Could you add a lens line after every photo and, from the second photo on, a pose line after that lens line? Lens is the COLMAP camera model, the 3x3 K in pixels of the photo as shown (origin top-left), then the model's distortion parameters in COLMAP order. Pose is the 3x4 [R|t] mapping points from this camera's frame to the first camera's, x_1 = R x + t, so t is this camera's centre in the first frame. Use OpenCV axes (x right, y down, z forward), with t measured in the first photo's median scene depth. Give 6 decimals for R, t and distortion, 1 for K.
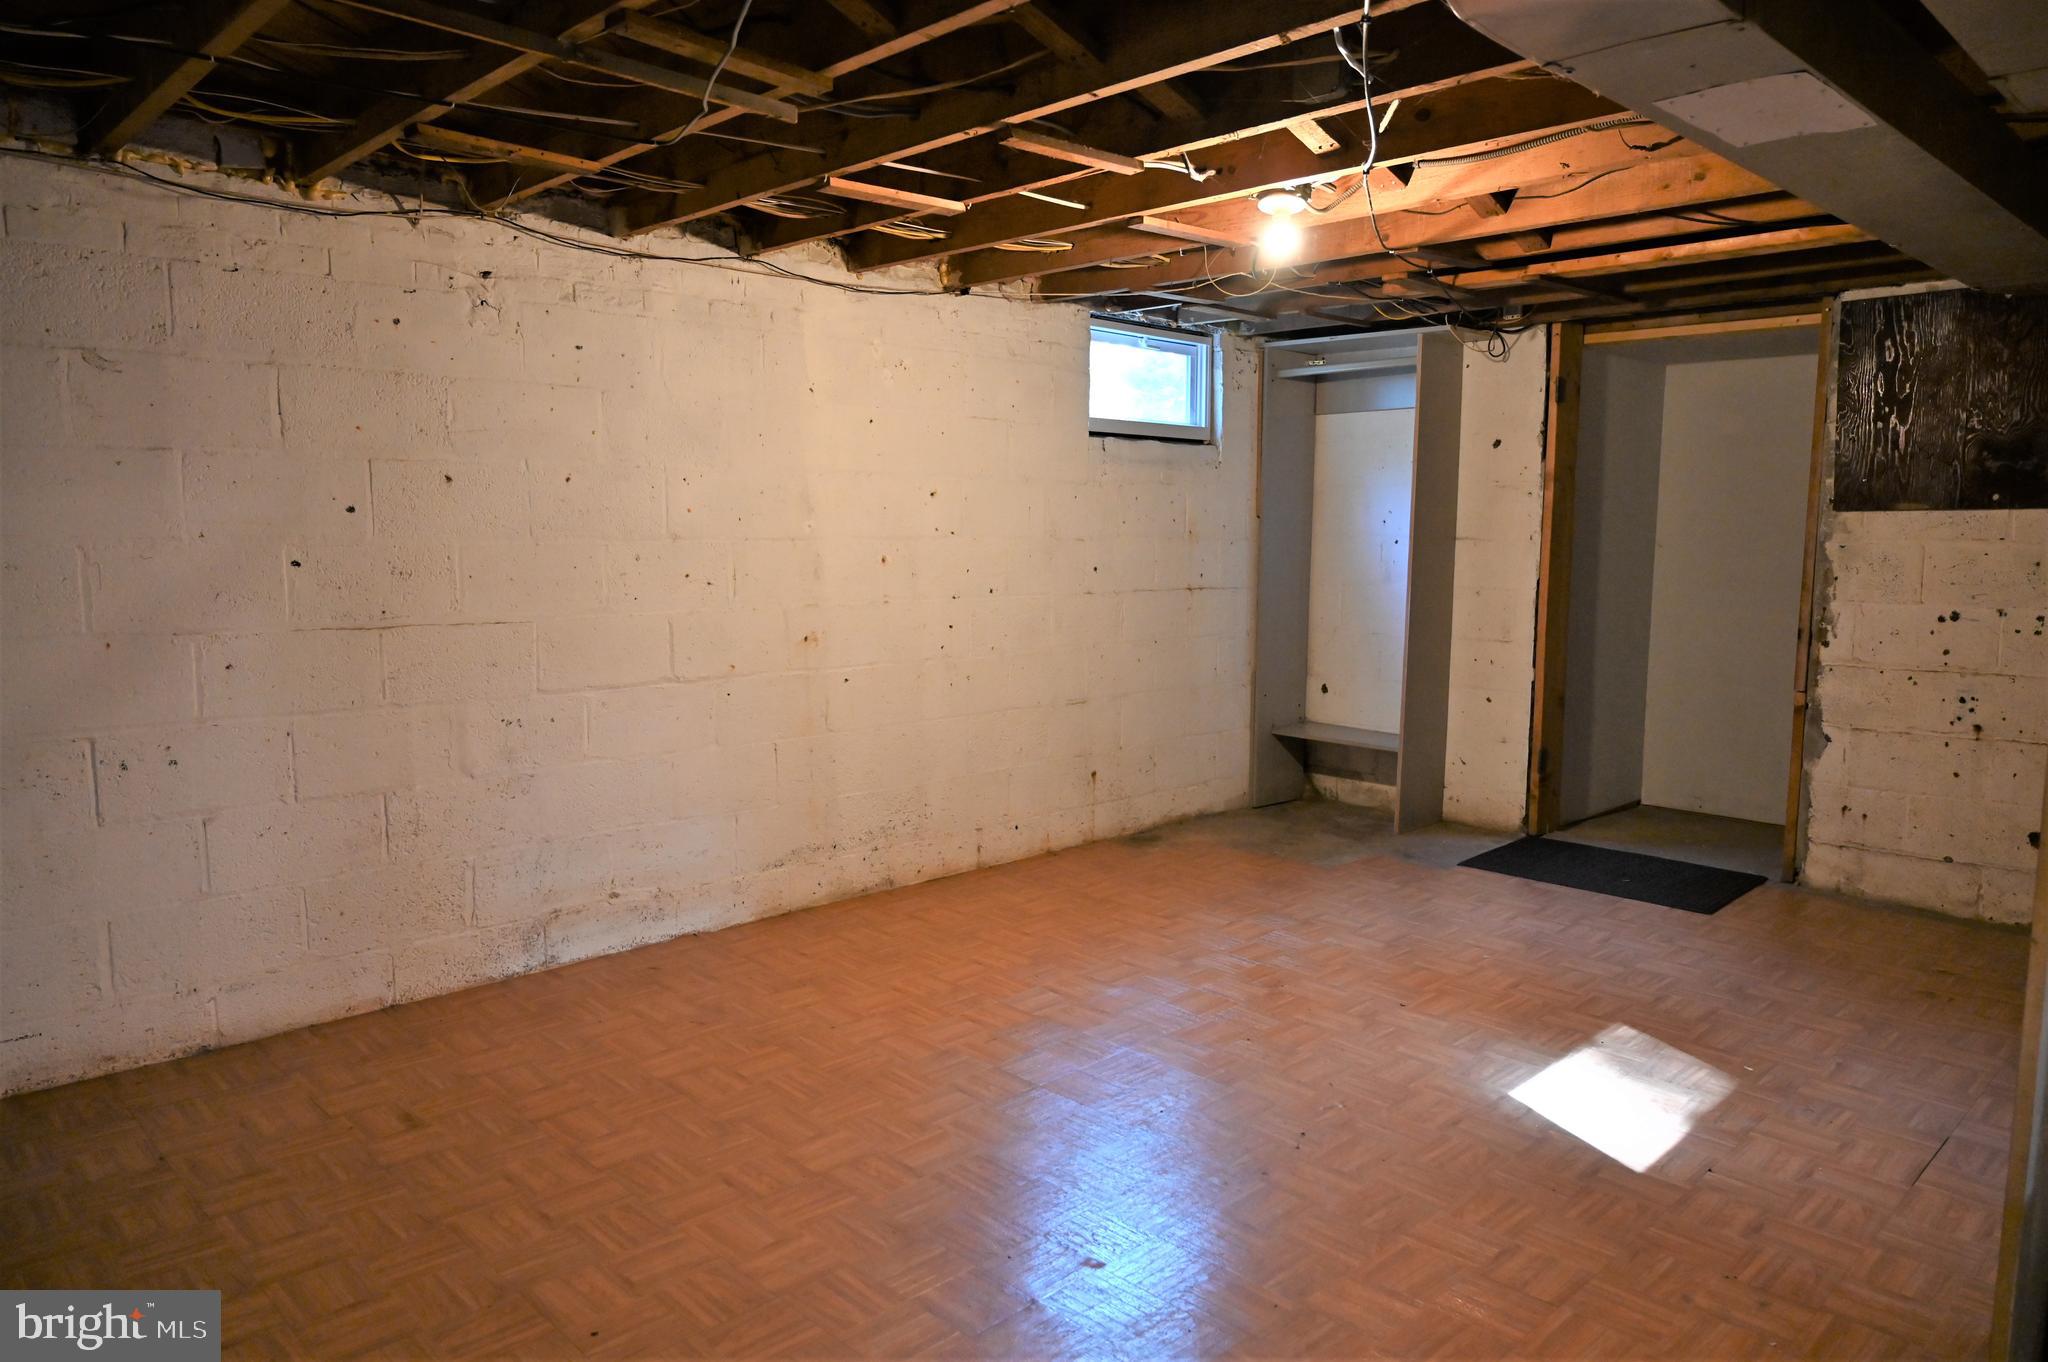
lens RADIAL K [[1376.5, 0, 1024.0], [0, 1376.5, 681.0], [0, 0, 1]] dist [-0.004378, -0.000368]
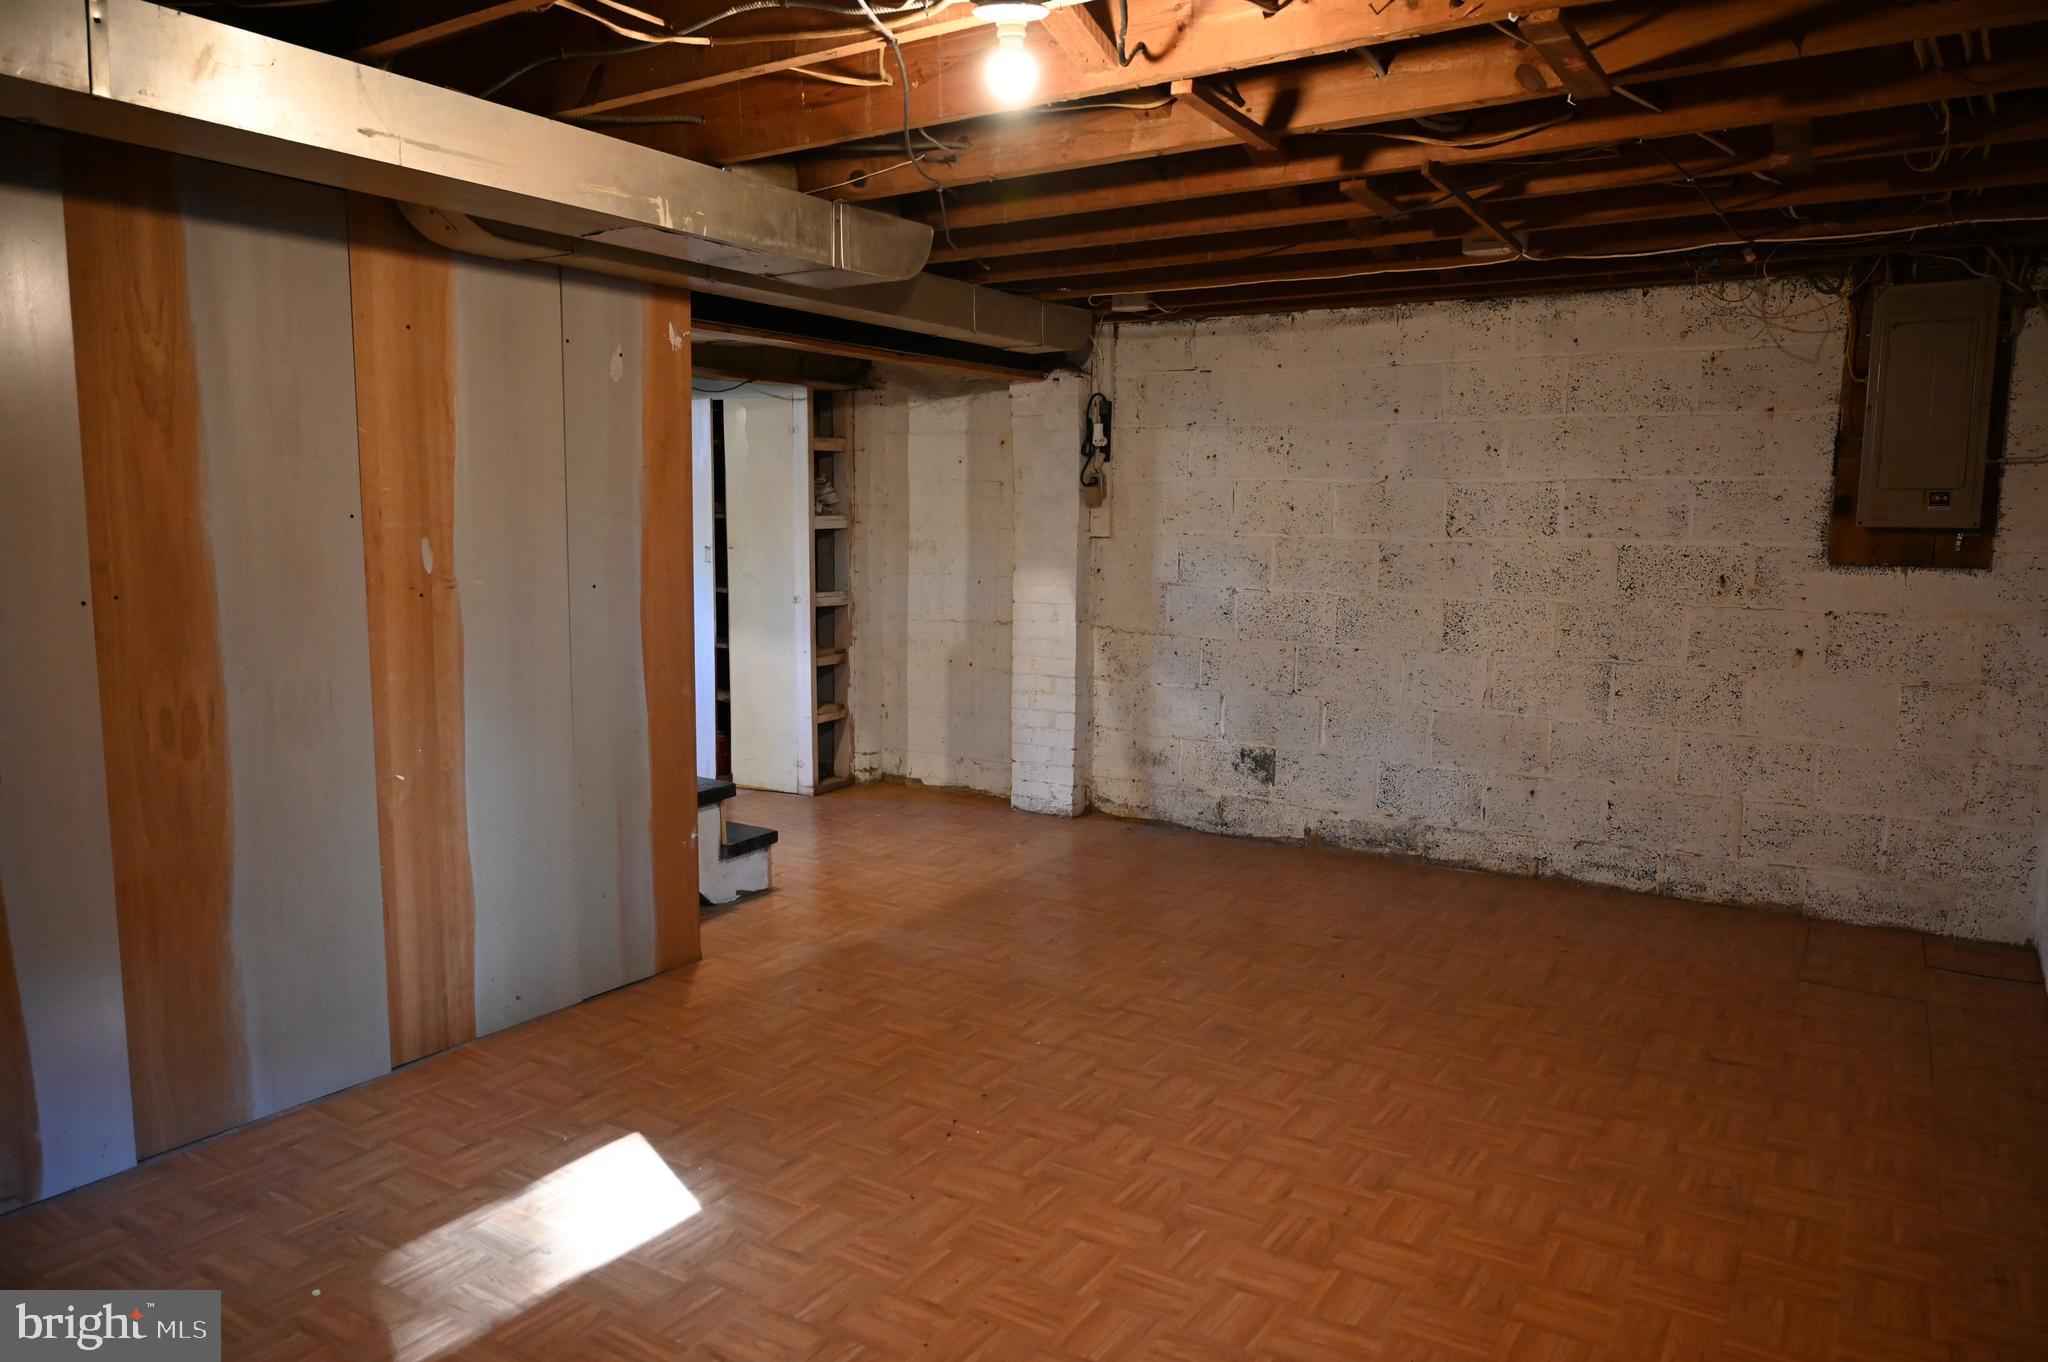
lens RADIAL K [[1376.5, 0, 1024.0], [0, 1376.5, 681.0], [0, 0, 1]] dist [-0.004378, -0.000368]
pose [[-0.974232, 0.013622, -0.225135, 0.363520], [-0.039491, 0.972453, 0.229731, -0.219488], [0.222063, 0.232702, -0.946857, 1.849210]]
